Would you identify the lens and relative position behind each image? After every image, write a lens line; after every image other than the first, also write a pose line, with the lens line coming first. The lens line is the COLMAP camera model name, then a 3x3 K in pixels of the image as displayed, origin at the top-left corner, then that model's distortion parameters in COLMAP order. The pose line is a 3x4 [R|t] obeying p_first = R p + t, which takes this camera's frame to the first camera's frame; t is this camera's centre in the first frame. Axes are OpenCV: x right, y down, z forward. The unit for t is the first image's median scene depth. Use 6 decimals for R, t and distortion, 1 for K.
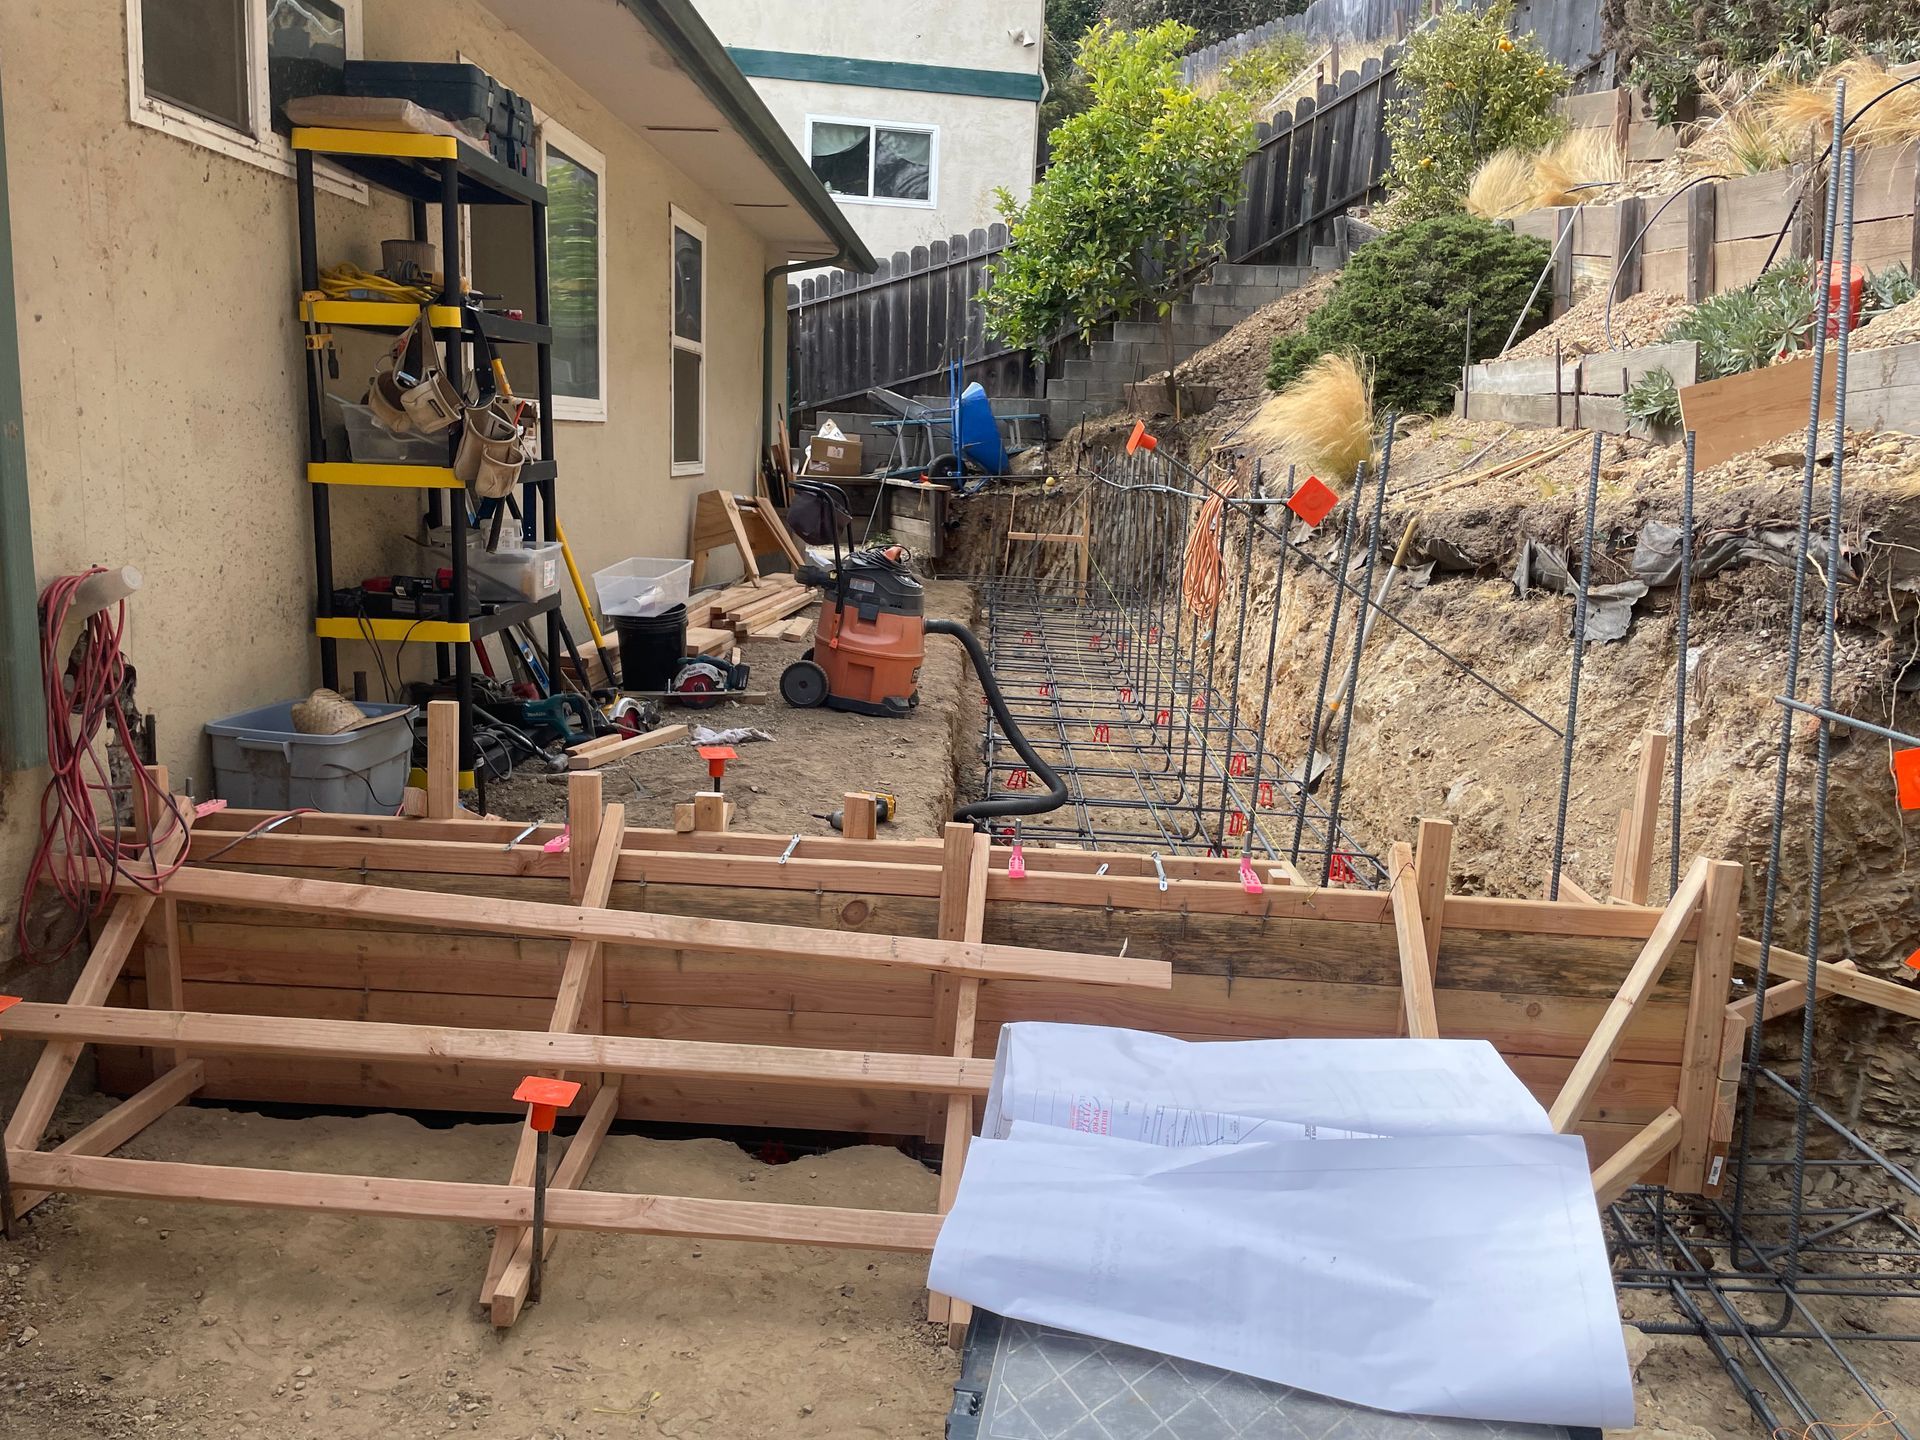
lens RADIAL K [[1472.1, 0, 958.9], [0, 1472.1, 710.5], [0, 0, 1]] dist [0.017259, -0.011651]
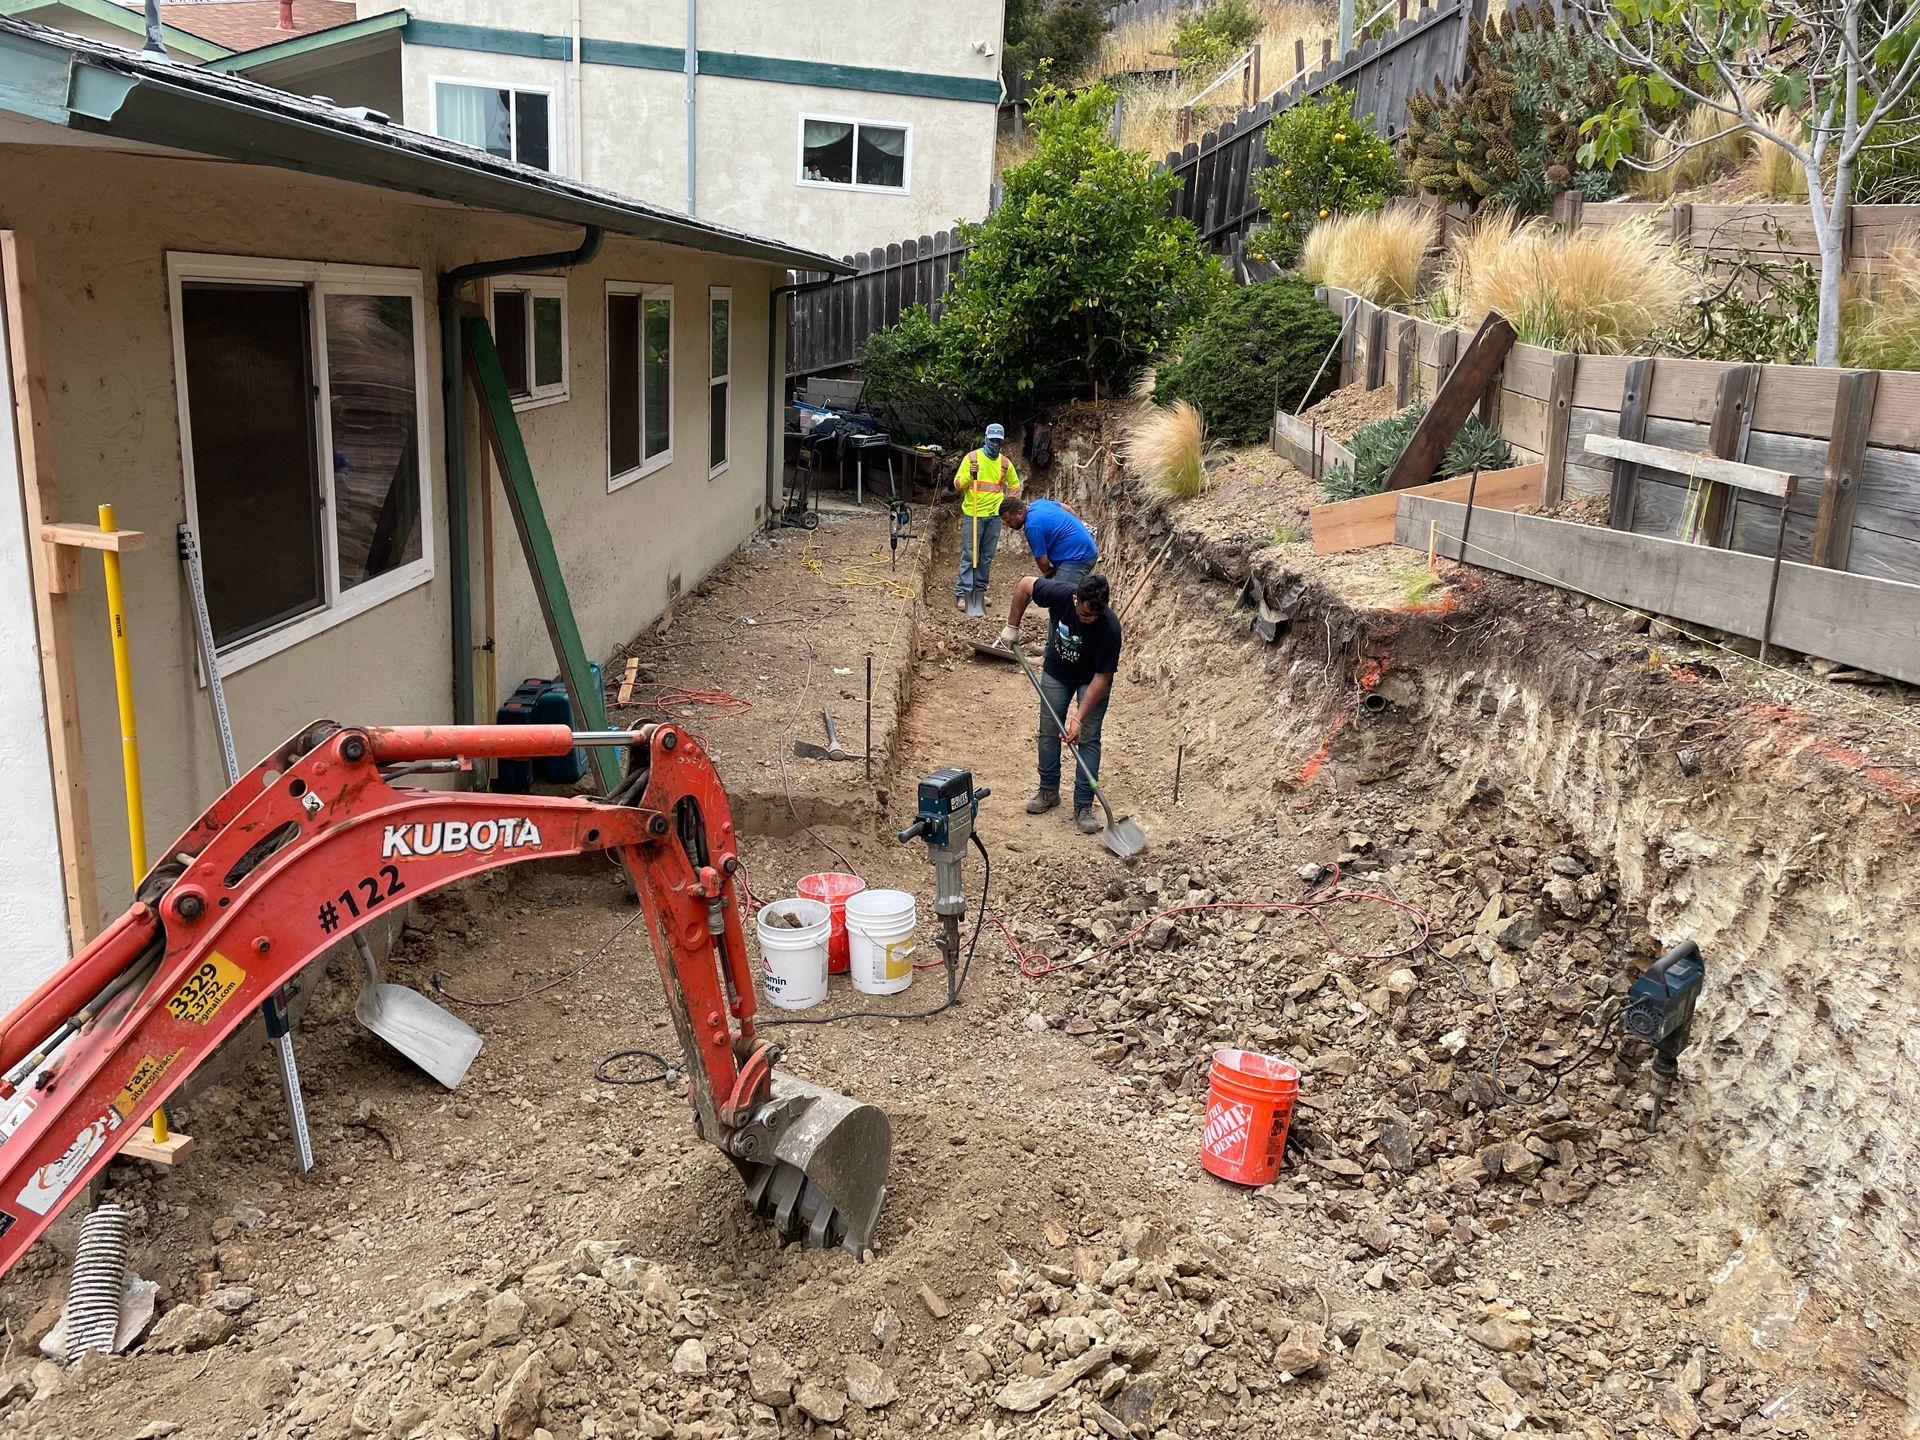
lens RADIAL K [[1472.1, 0, 967.5], [0, 1472.1, 731.5], [0, 0, 1]] dist [0.017259, -0.011651]
pose [[0.999693, 0.014407, 0.020166, 0.016390], [-0.016396, 0.994628, 0.102210, -0.043153], [-0.018585, -0.102509, 0.994558, -0.265651]]
